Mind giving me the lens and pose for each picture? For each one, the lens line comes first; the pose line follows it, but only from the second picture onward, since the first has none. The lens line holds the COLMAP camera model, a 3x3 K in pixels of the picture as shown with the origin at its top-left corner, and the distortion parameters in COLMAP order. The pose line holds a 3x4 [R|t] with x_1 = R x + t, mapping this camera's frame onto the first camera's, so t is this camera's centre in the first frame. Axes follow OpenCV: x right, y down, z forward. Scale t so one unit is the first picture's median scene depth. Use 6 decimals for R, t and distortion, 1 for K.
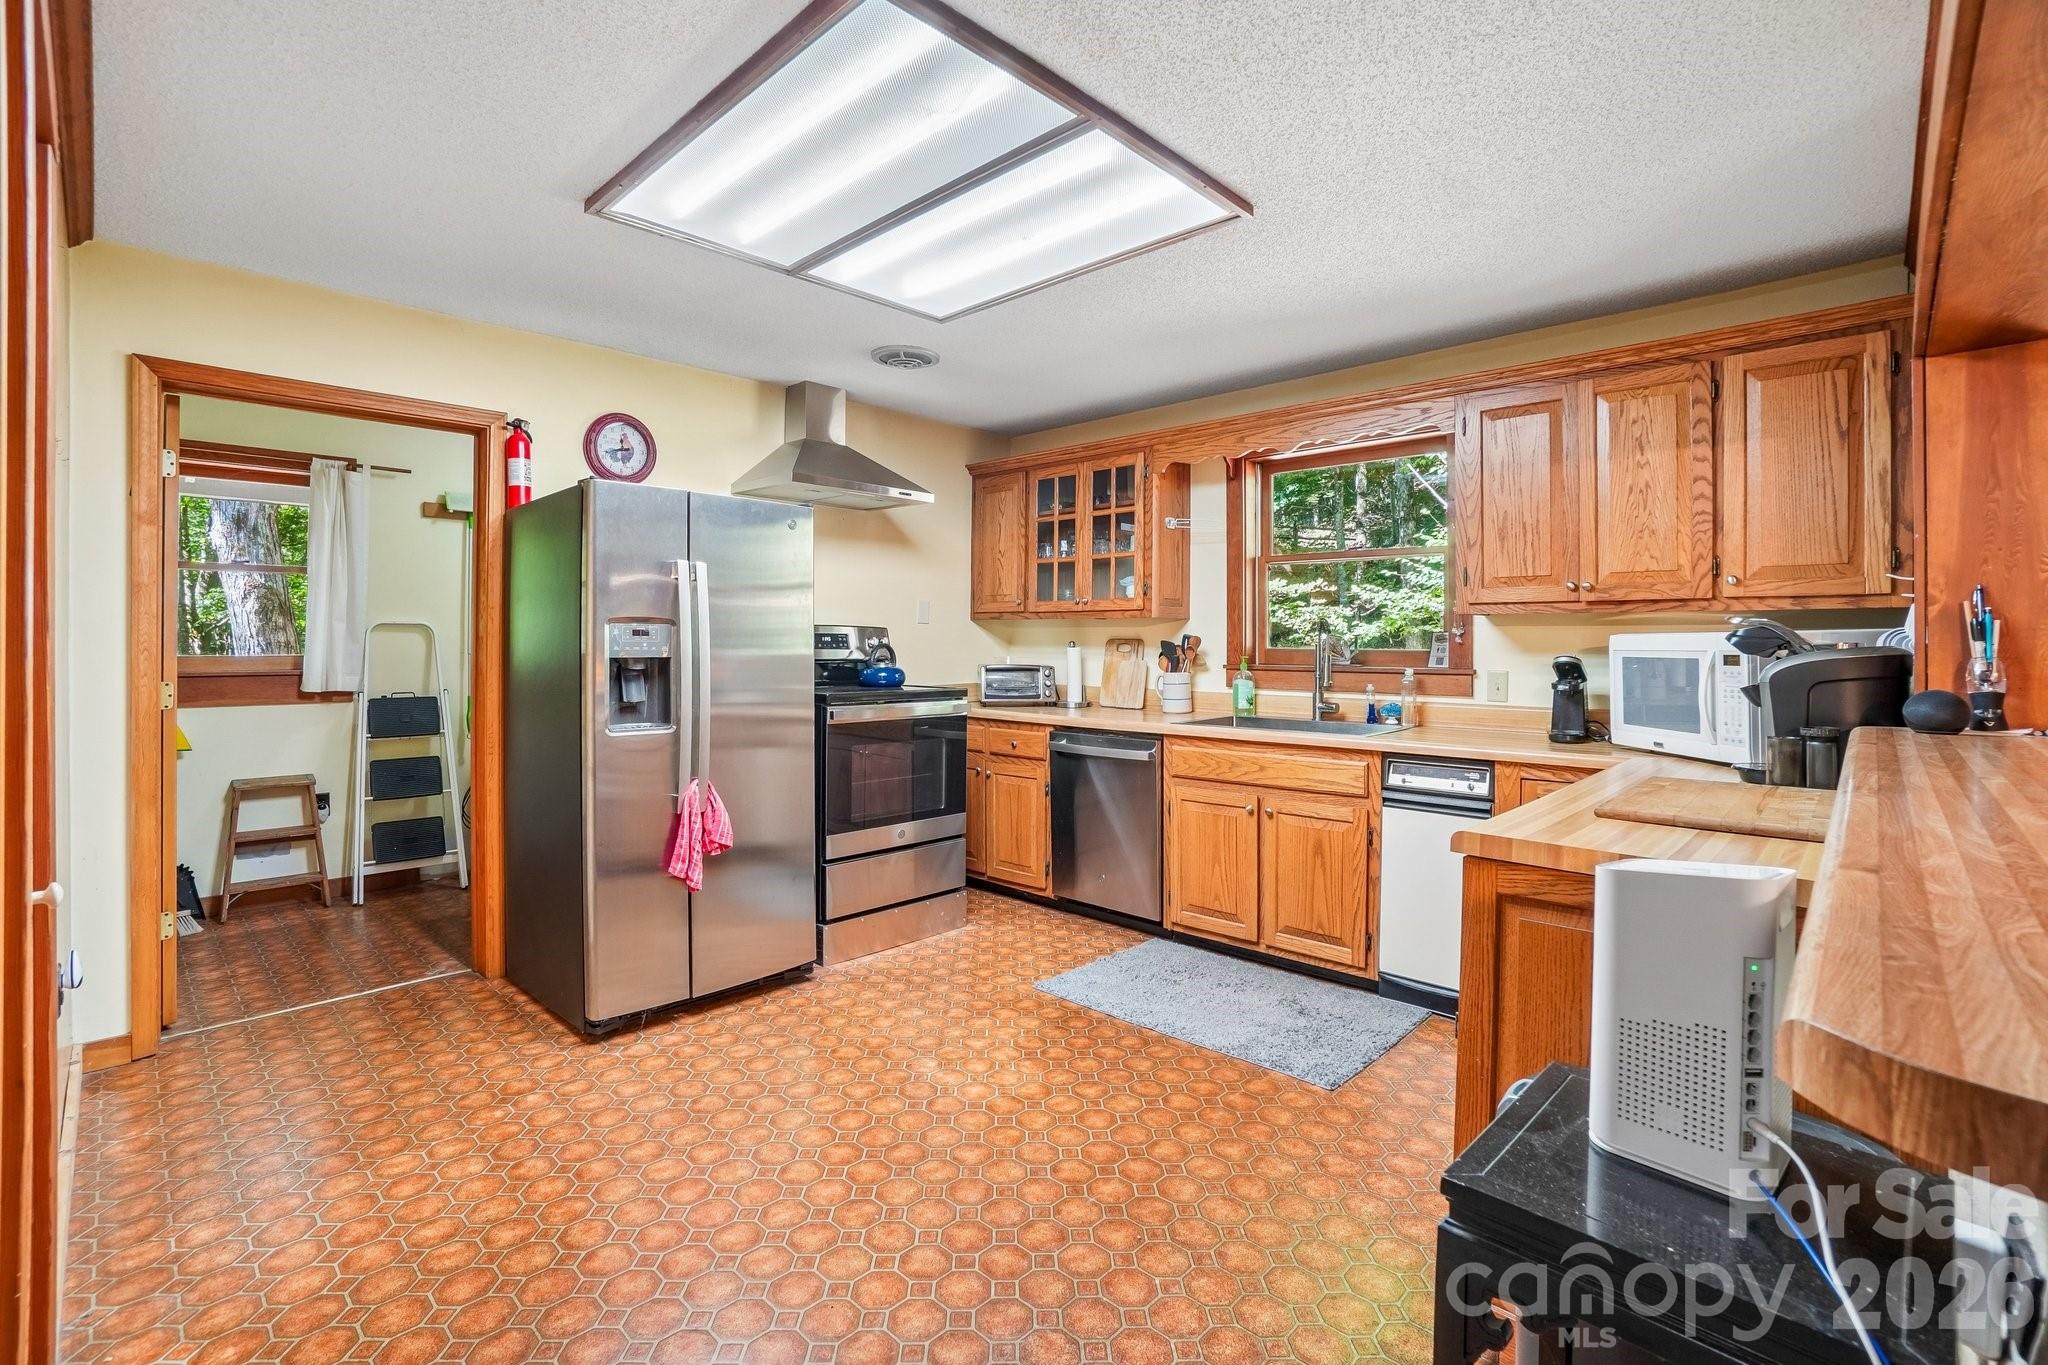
lens RADIAL K [[931.1, 0, 992.3], [0, 931.1, 612.0], [0, 0, 1]] dist [-0.047044, 0.000455]
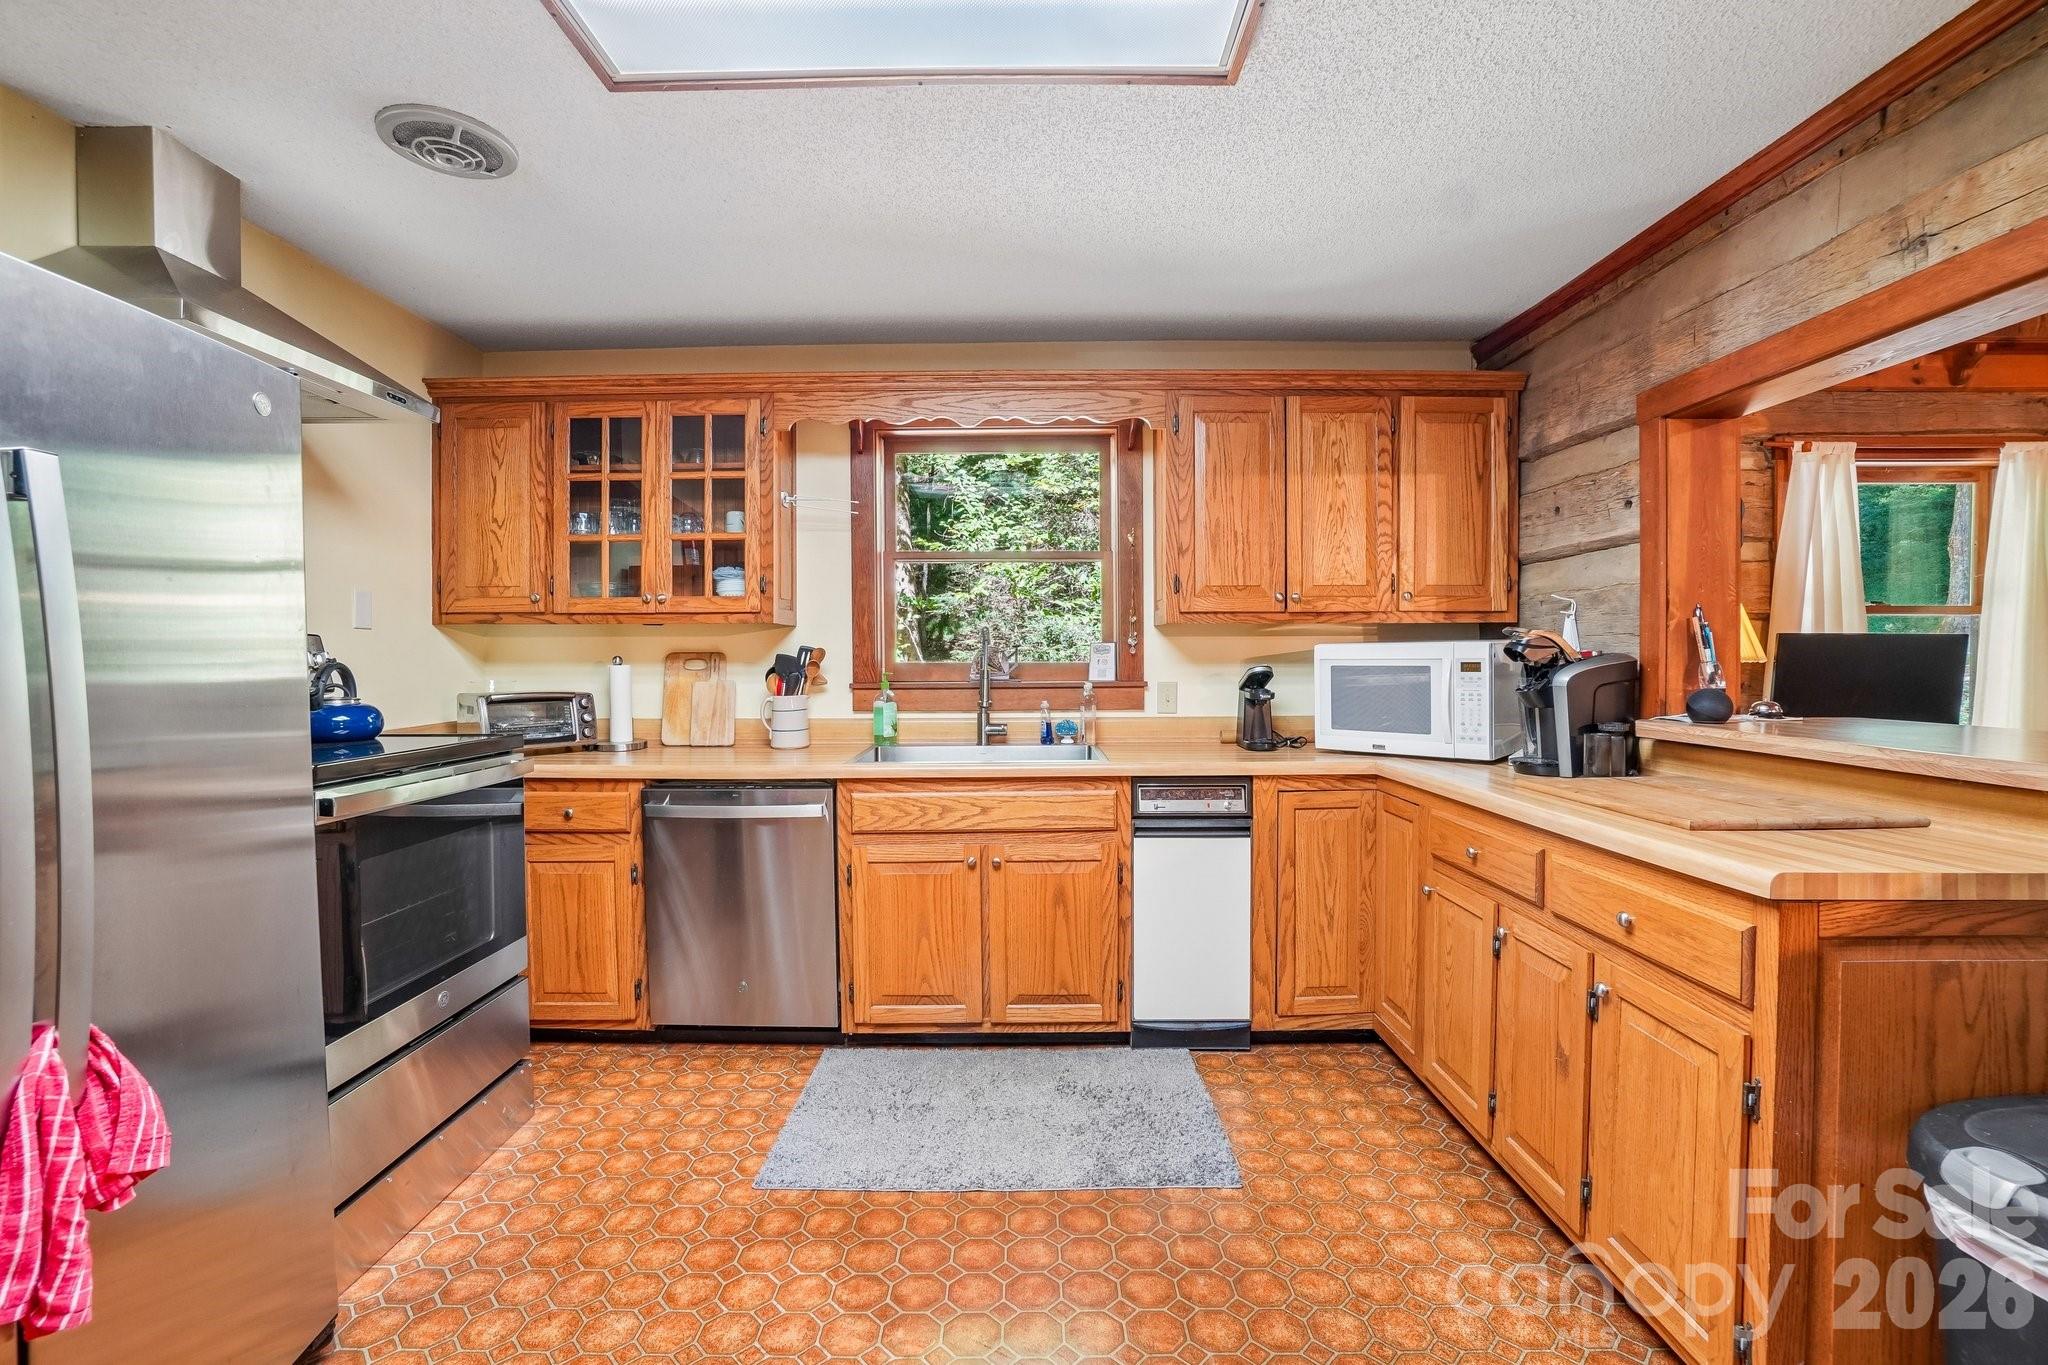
lens RADIAL K [[918.1, 0, 1020.8], [0, 918.1, 663.4], [0, 0, 1]] dist [-0.066904, 0.023198]
pose [[0.709123, -0.013608, 0.704953, -0.223906], [-0.013892, 0.999350, 0.033266, 0.012068], [-0.704948, -0.033383, 0.708473, 0.371830]]
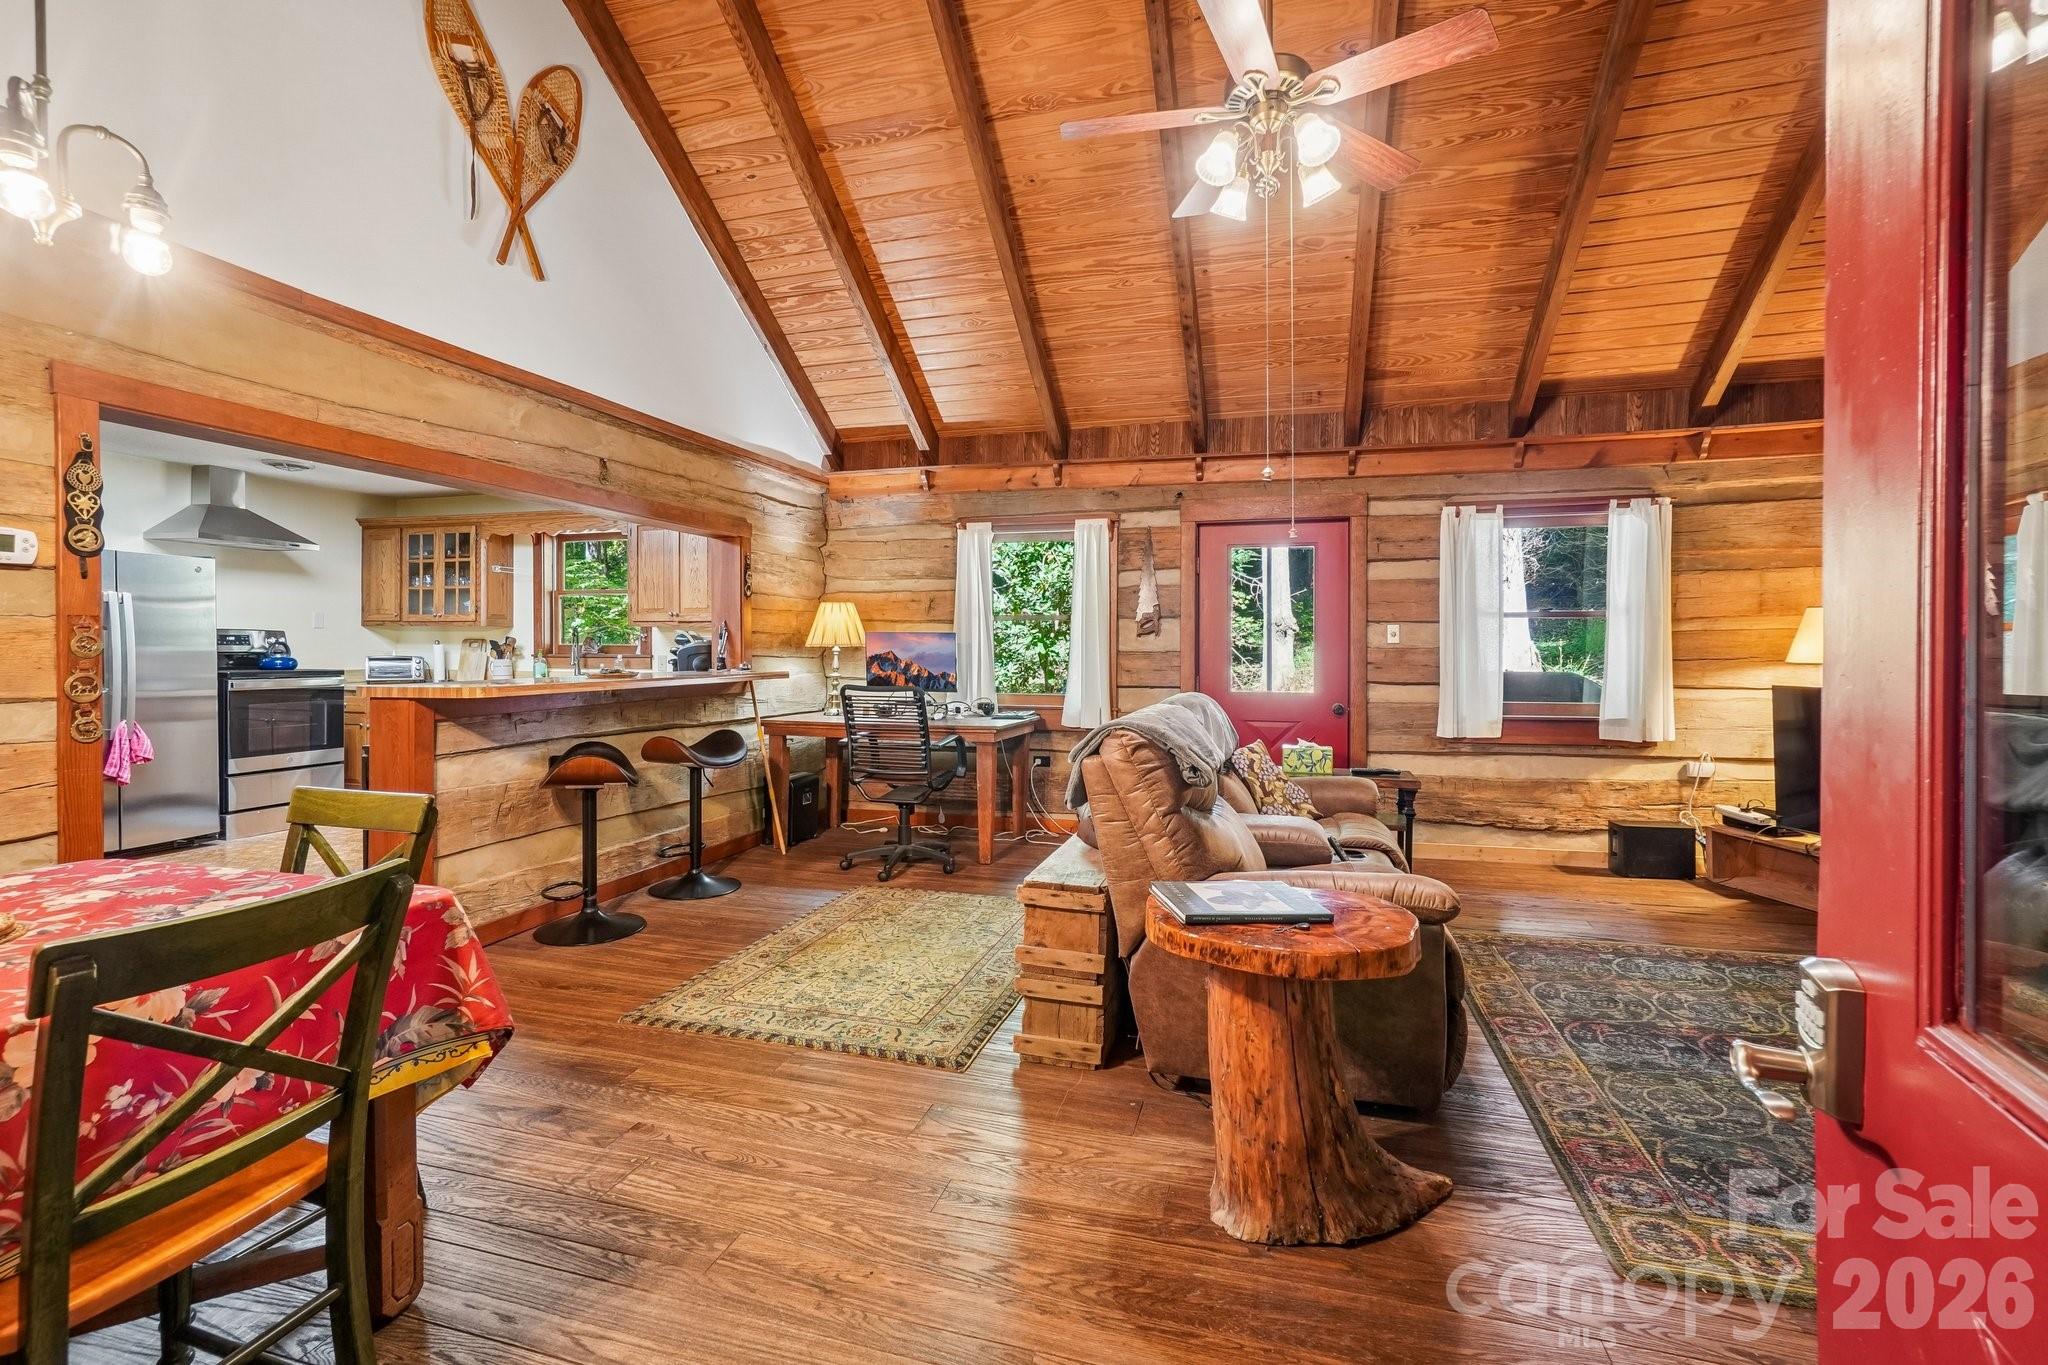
lens RADIAL K [[925.6, 0, 1018.6], [0, 925.6, 650.3], [0, 0, 1]] dist [0.000741, 0.000161]
pose [[0.878335, -0.005189, 0.478017, 0.247601], [-0.013470, 0.999275, 0.035597, -0.024644], [-0.477855, -0.037705, 0.877629, -1.015647]]
